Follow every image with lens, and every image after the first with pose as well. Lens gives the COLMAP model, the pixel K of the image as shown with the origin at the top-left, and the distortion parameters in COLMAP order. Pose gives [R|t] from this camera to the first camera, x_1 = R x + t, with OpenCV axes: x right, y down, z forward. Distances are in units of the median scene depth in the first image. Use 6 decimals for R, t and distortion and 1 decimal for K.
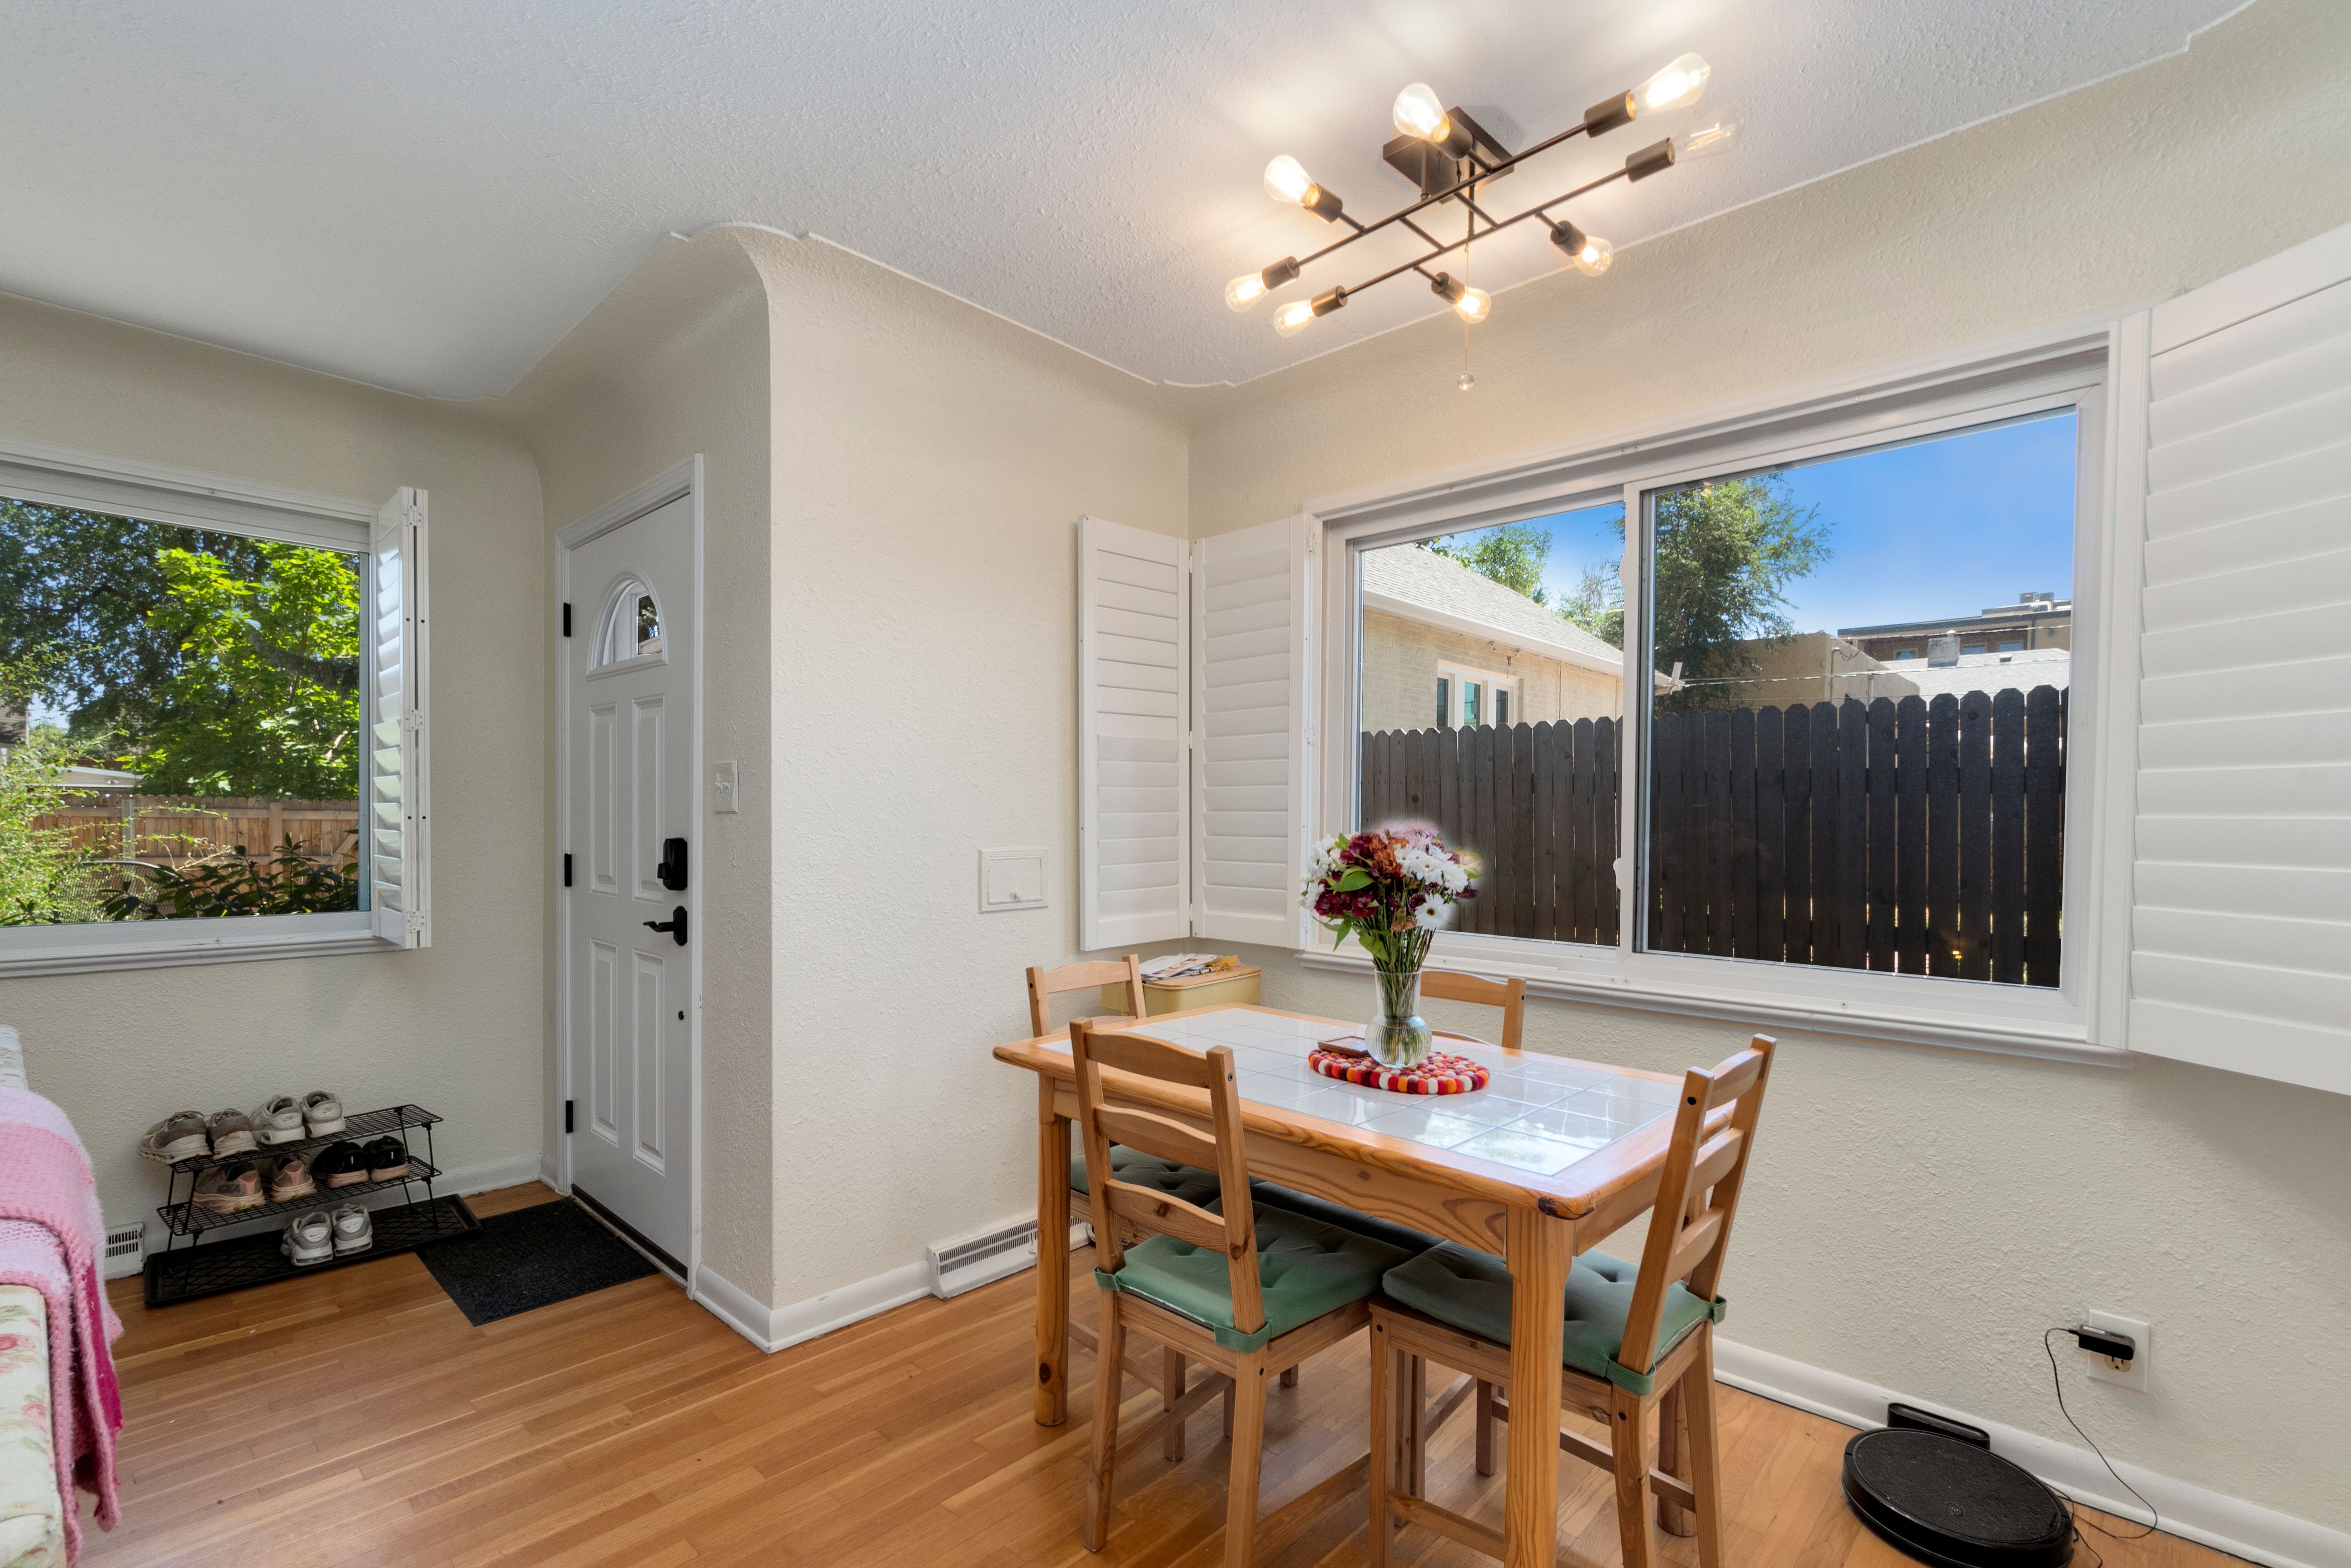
lens RADIAL K [[1028.4, 0, 1181.2], [0, 1028.4, 826.0], [0, 0, 1]] dist [-0.001157, -0.001079]
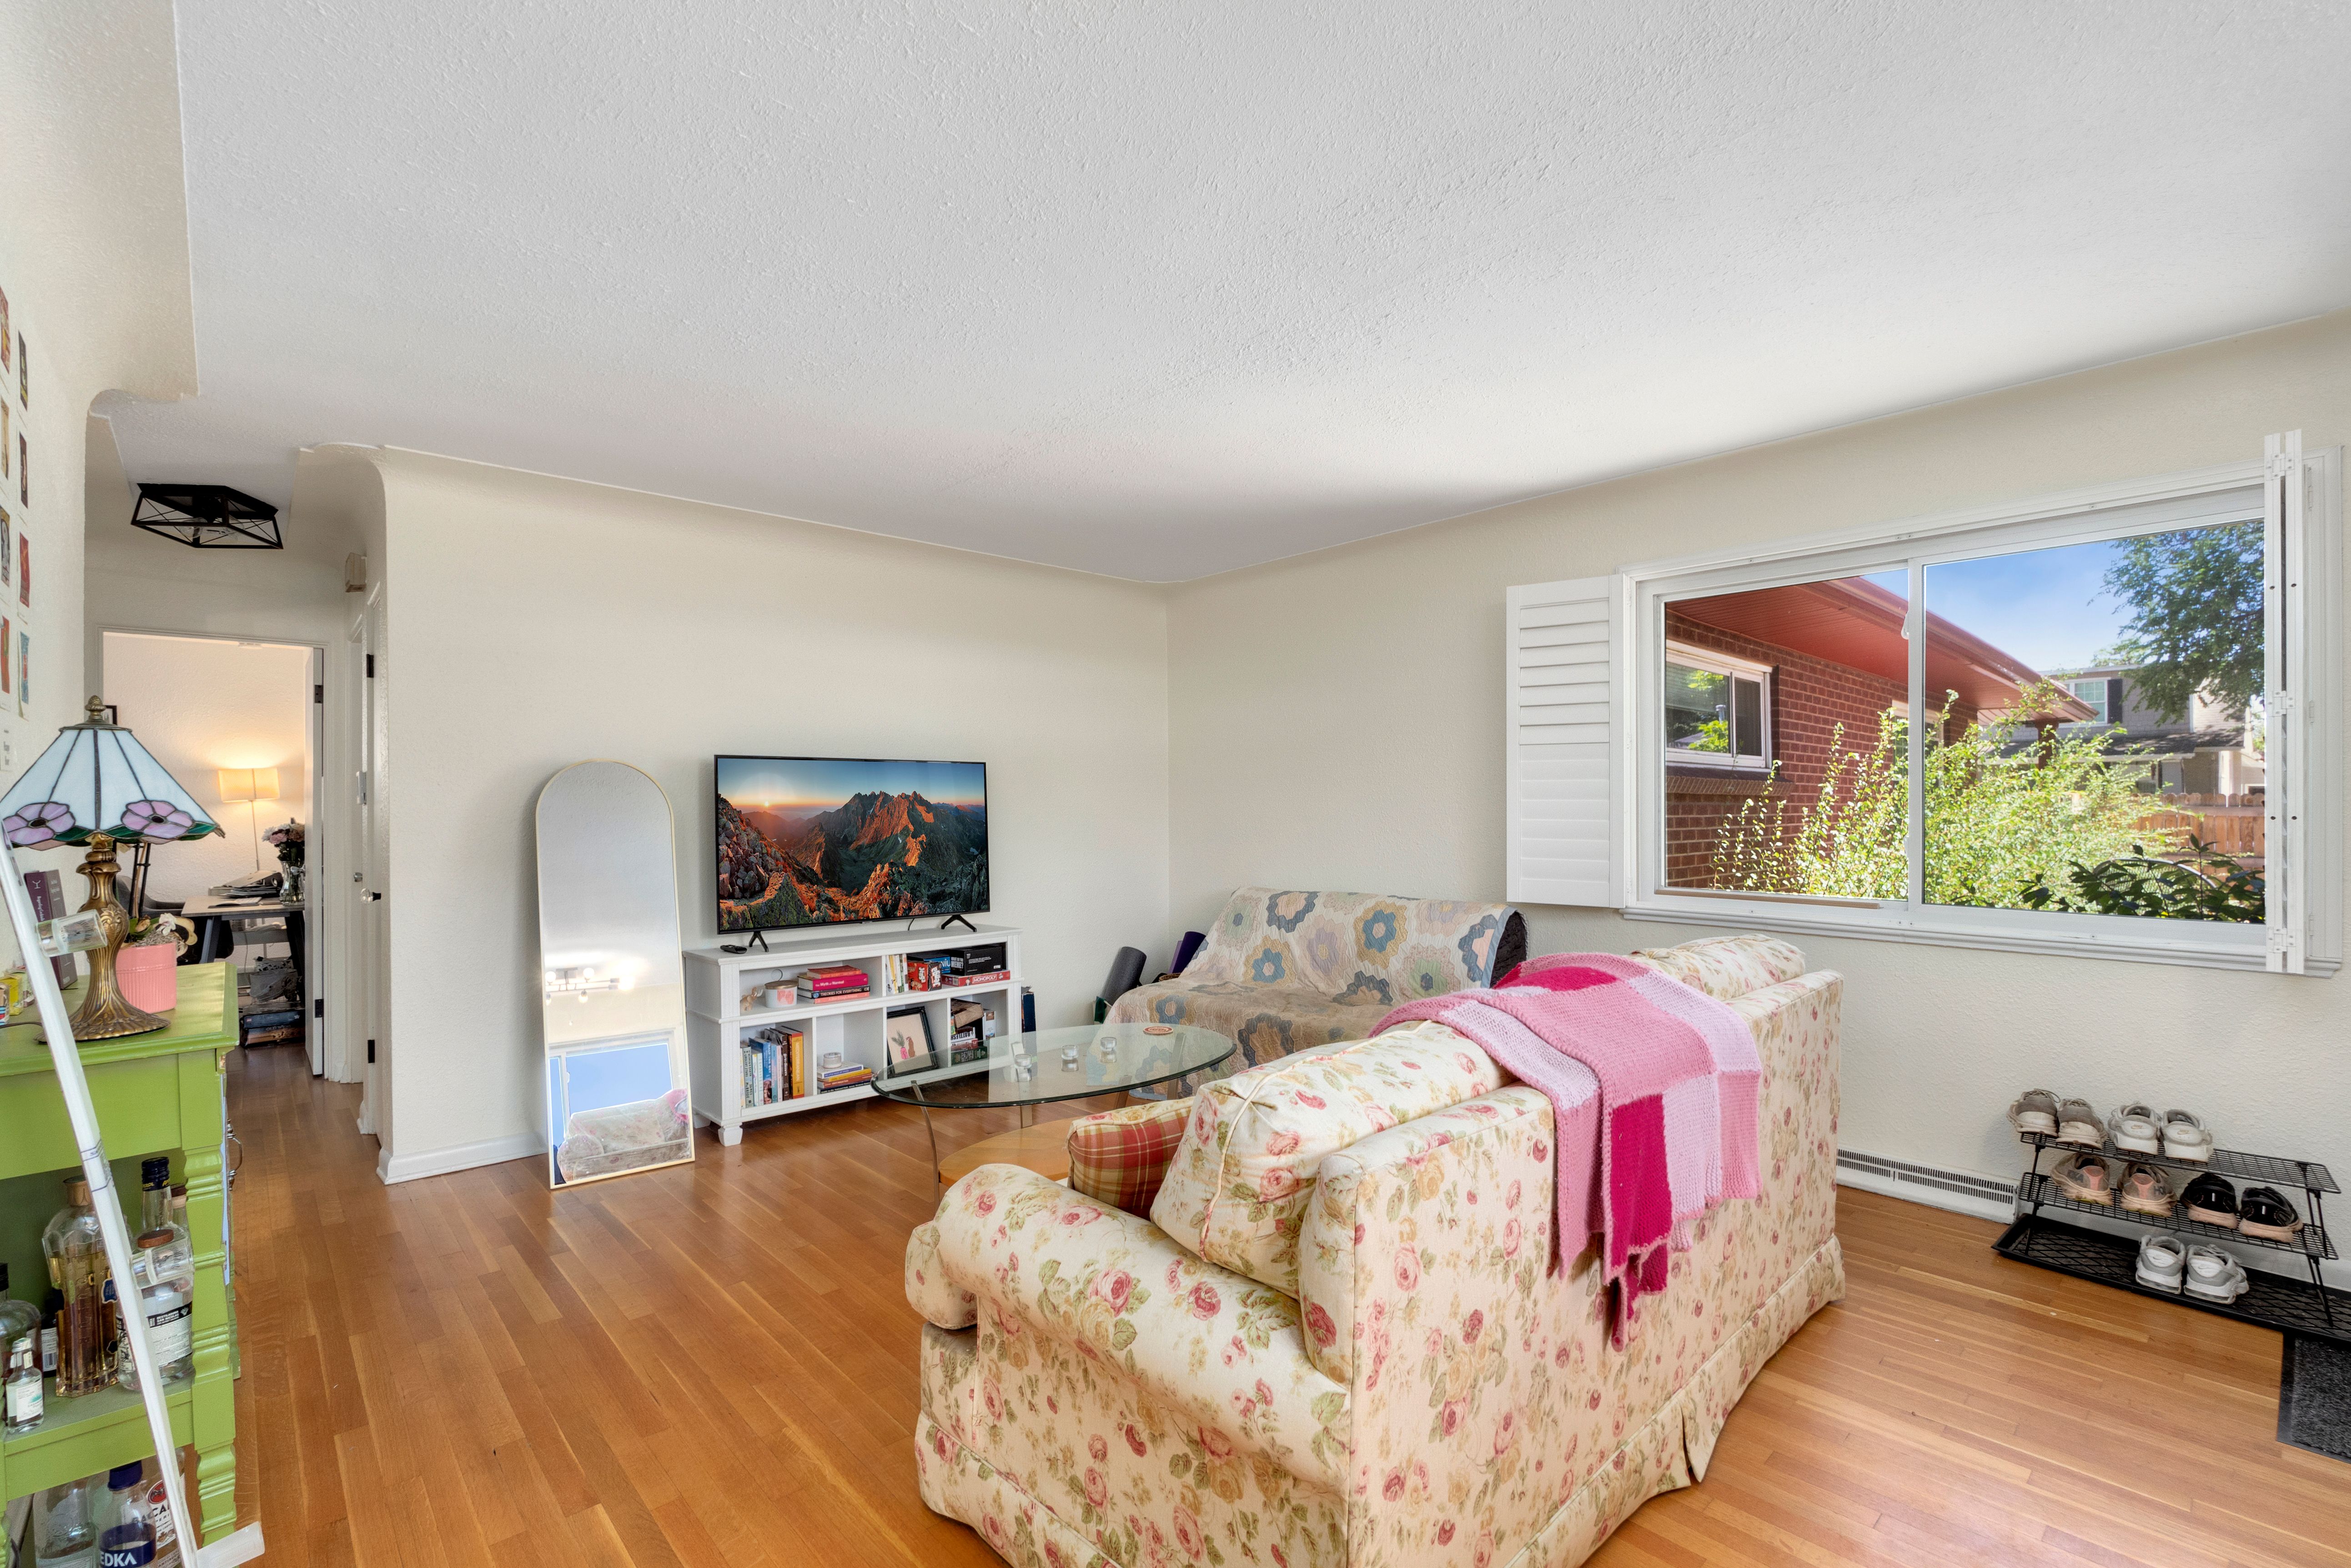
lens RADIAL K [[1028.4, 0, 1155.1], [0, 1028.4, 772.2], [0, 0, 1]] dist [-0.001157, -0.001079]
pose [[-0.075786, -0.040578, -0.996298, 0.172603], [-0.010419, 0.999149, -0.039902, -0.001938], [0.997070, 0.007356, -0.076144, 0.135968]]
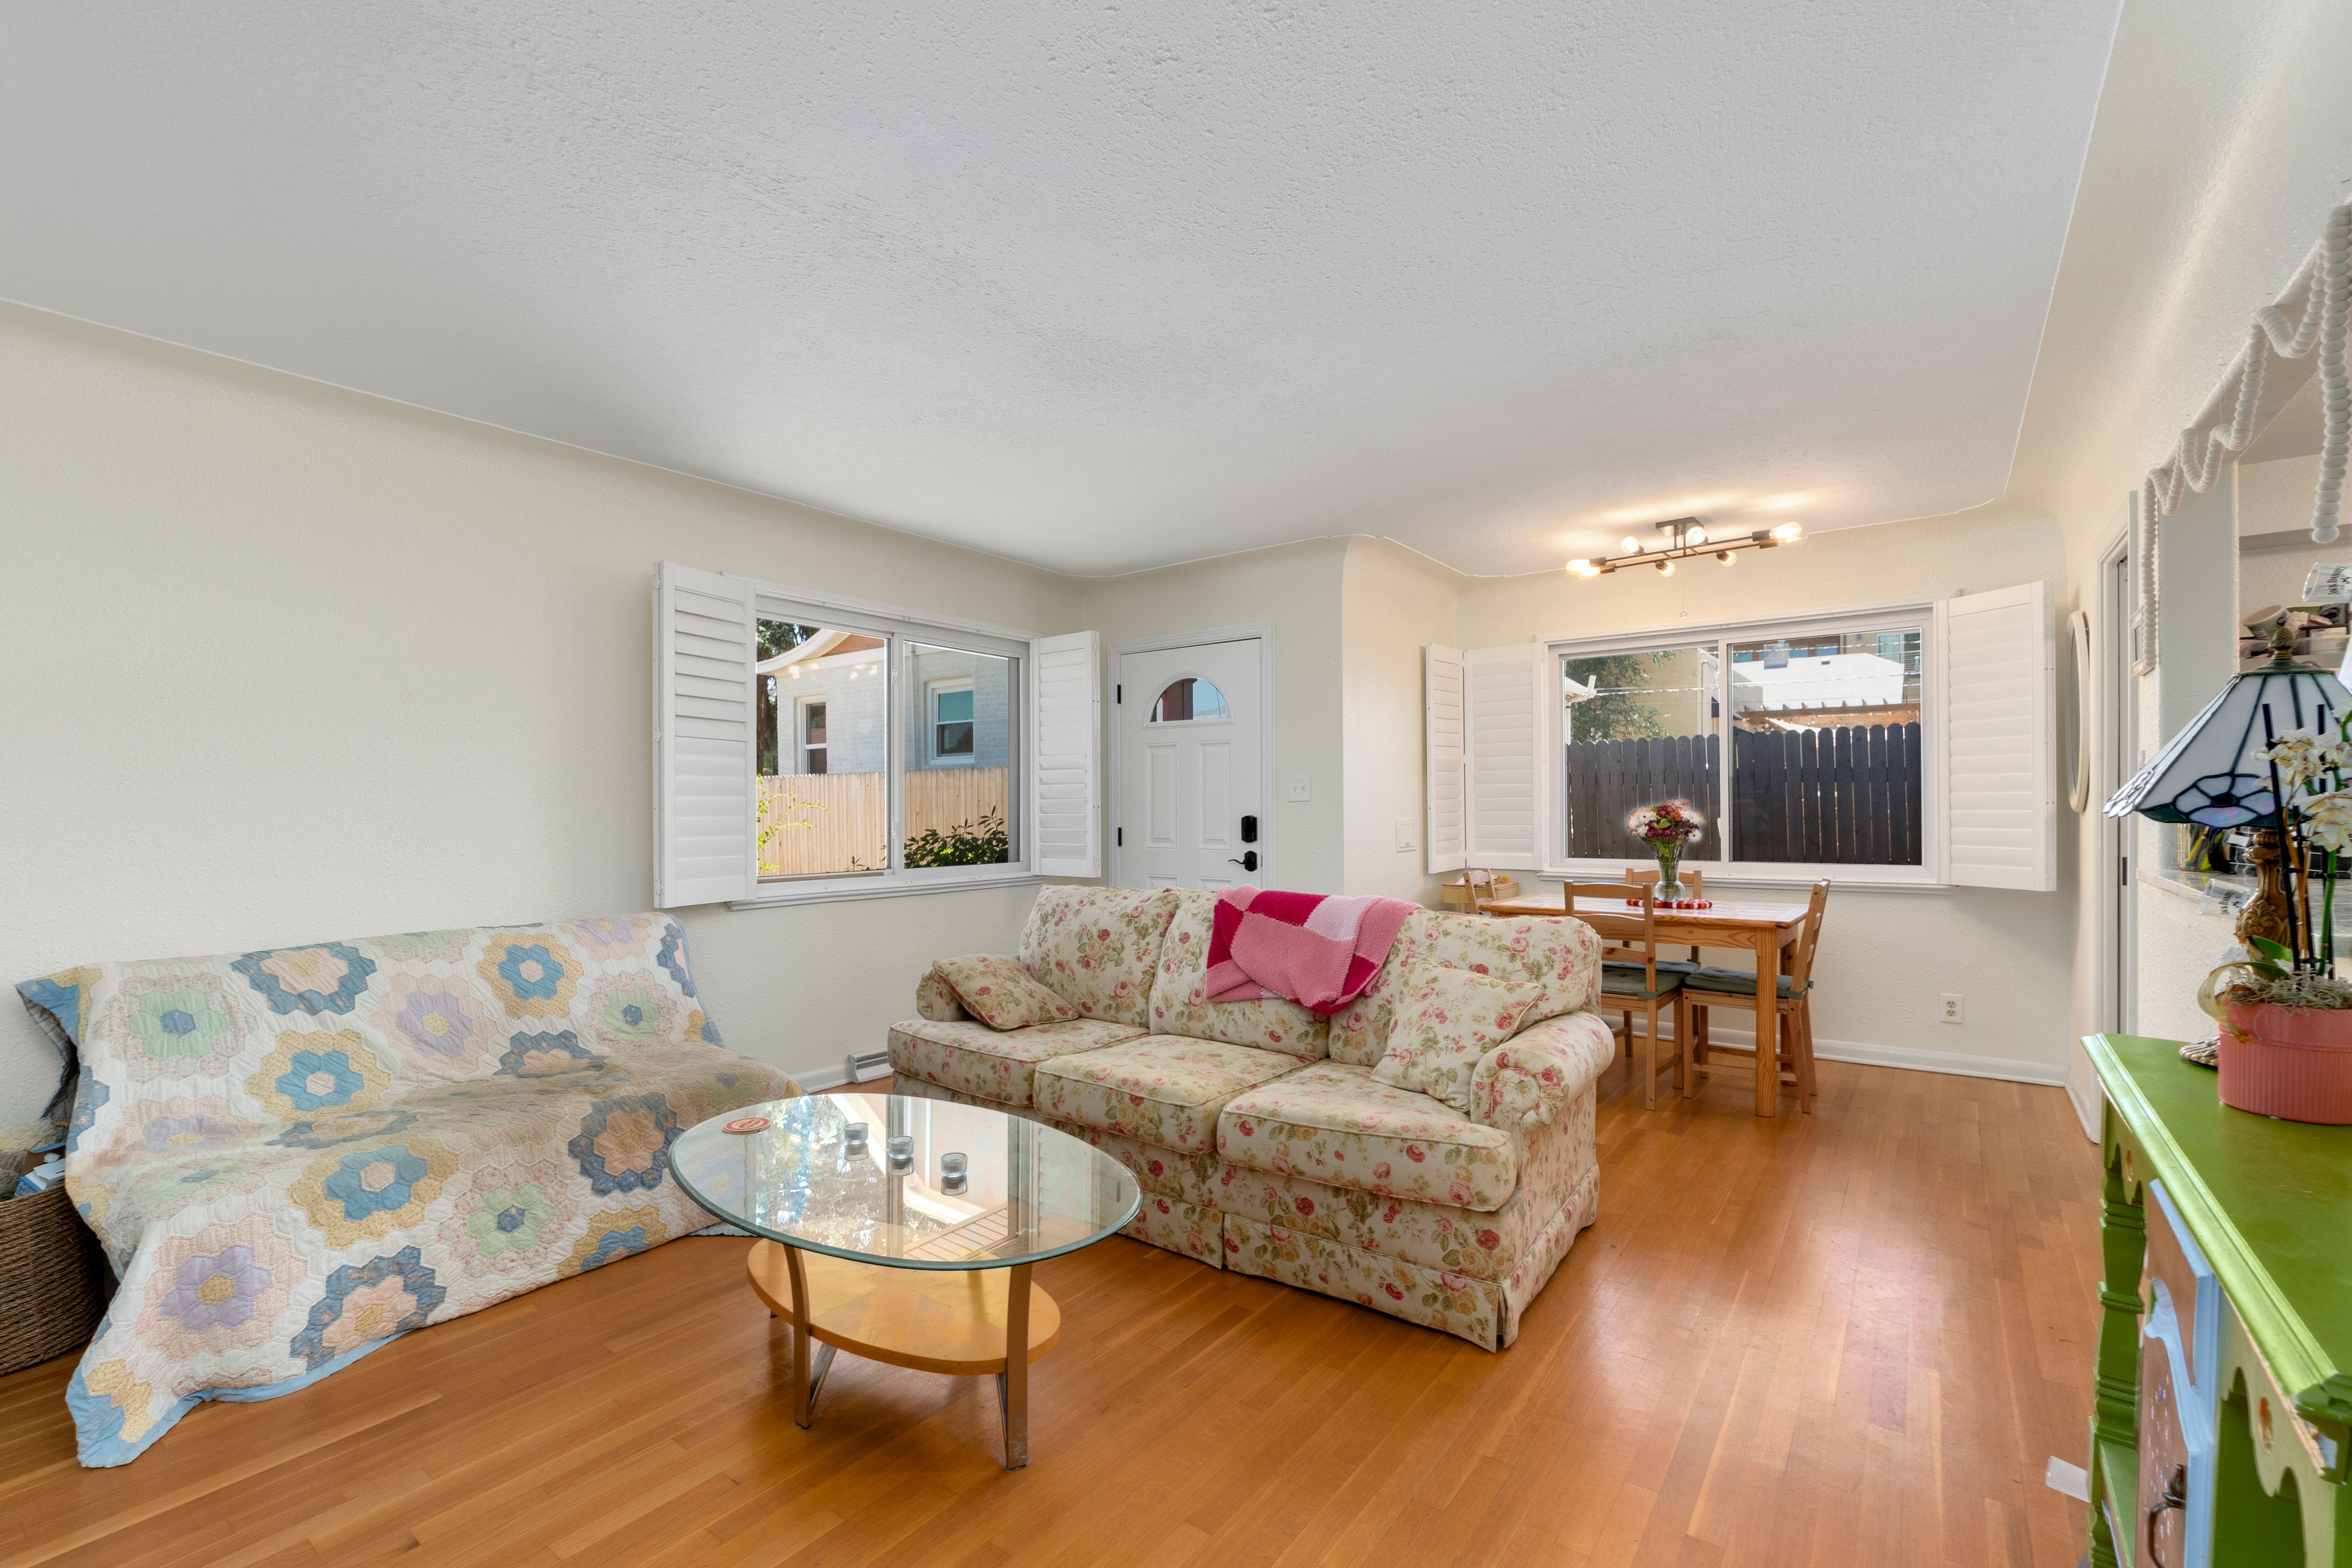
lens RADIAL K [[1028.6, 0, 1157.2], [0, 1028.6, 777.4], [0, 0, 1]] dist [-0.001157, -0.001079]
pose [[0.994417, -0.011568, 0.104885, -0.874009], [0.015462, 0.999218, -0.036389, 0.008780], [-0.104382, 0.037807, 0.993818, -0.901196]]
